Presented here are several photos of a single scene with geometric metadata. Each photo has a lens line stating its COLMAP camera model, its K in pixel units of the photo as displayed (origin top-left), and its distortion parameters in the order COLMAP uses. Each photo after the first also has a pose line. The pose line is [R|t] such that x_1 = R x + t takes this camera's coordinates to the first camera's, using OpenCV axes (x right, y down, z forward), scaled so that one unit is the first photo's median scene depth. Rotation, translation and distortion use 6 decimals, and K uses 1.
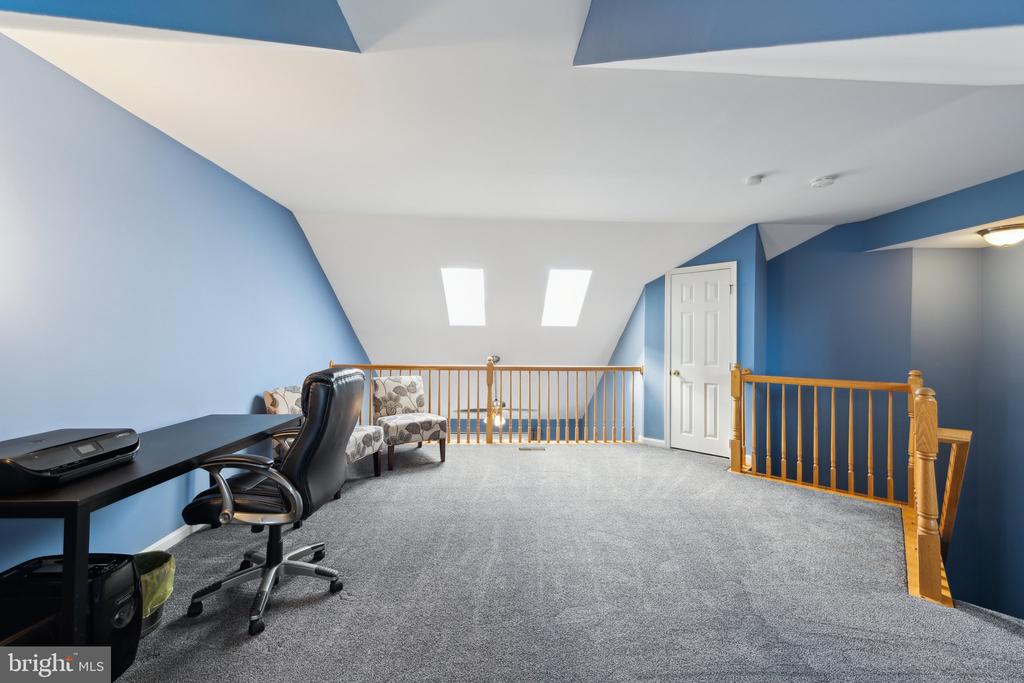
lens RADIAL K [[404.2, 0, 515.3], [0, 404.2, 331.6], [0, 0, 1]] dist [0.008118, 0.000182]
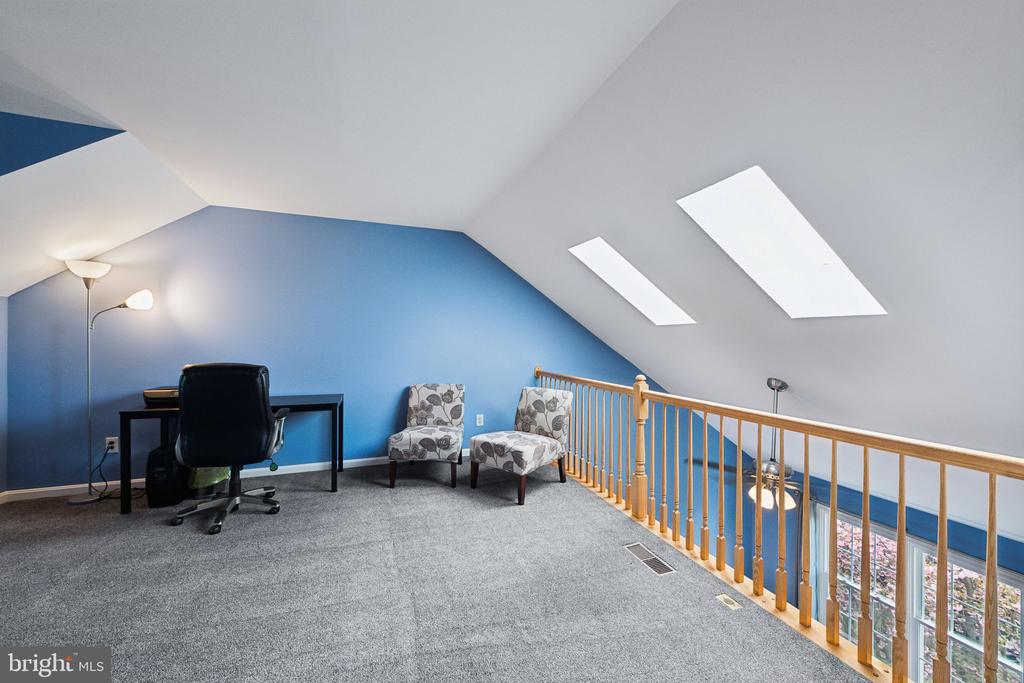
lens RADIAL K [[404.2, 0, 515.3], [0, 404.2, 331.6], [0, 0, 1]] dist [0.008118, 0.000182]
pose [[0.311076, -0.013668, -0.950287, 0.585692], [0.005958, 0.999905, -0.012432, 0.000387], [0.950366, -0.001795, 0.311127, 0.787605]]
